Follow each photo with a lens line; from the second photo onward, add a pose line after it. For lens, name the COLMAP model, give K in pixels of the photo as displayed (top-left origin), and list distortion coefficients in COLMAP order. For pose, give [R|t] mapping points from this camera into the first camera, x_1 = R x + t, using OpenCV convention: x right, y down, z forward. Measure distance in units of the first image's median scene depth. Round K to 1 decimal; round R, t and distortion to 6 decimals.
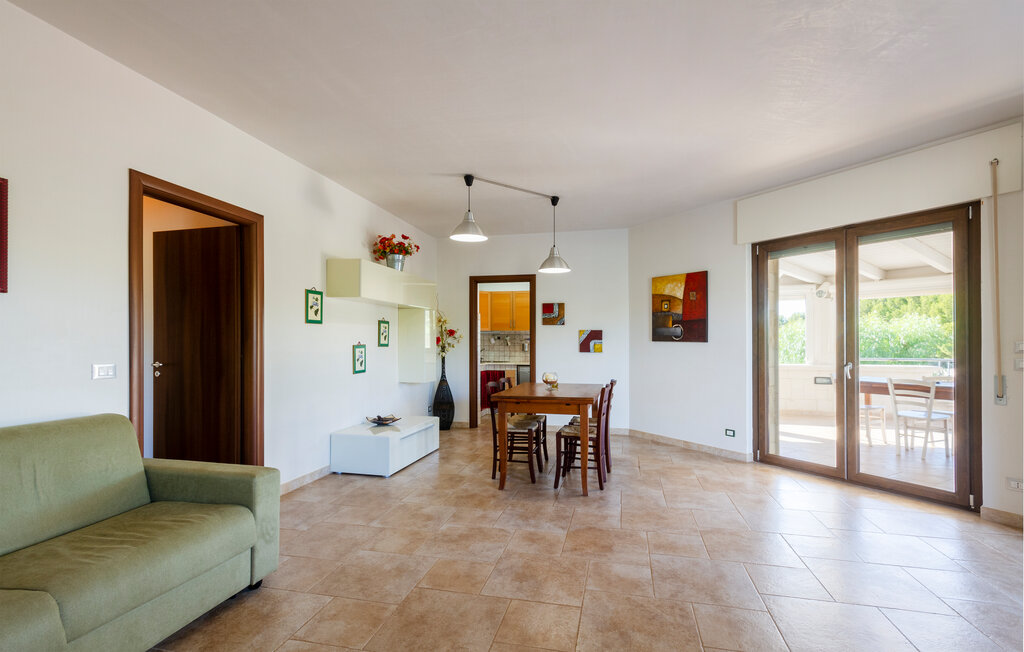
lens RADIAL K [[480.8, 0, 517.9], [0, 480.8, 339.2], [0, 0, 1]] dist [0.001408, 0.006079]
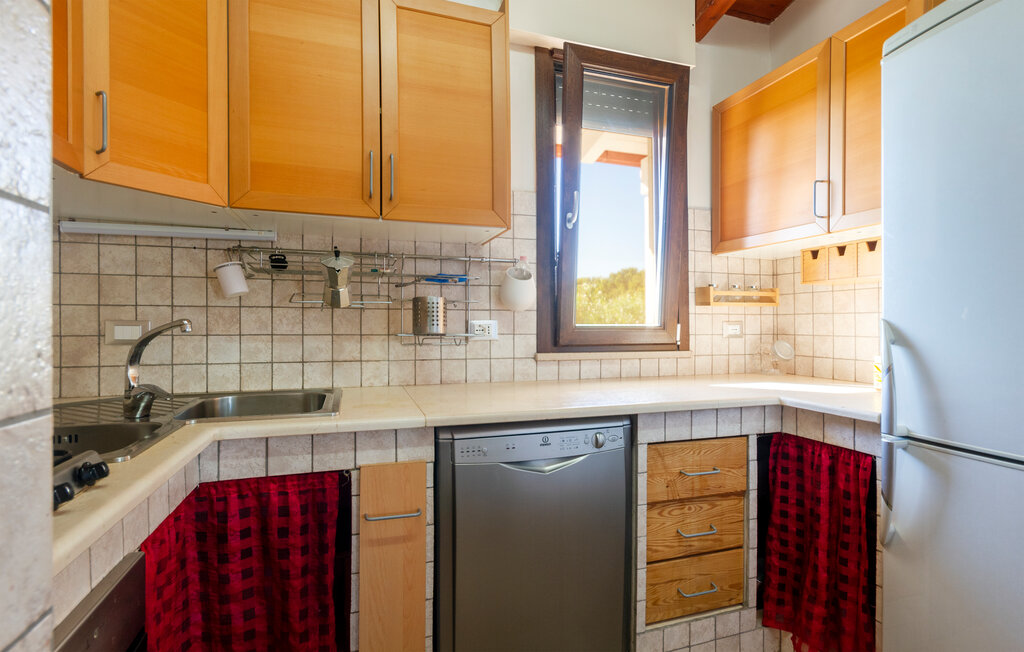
lens RADIAL K [[480.8, 0, 513.9], [0, 480.8, 322.4], [0, 0, 1]] dist [0.001408, 0.006079]
pose [[0.854307, 0.002141, 0.519765, -0.113235], [-0.003480, 0.999993, 0.001600, 0.036773], [-0.519758, -0.003176, 0.854308, 1.591717]]
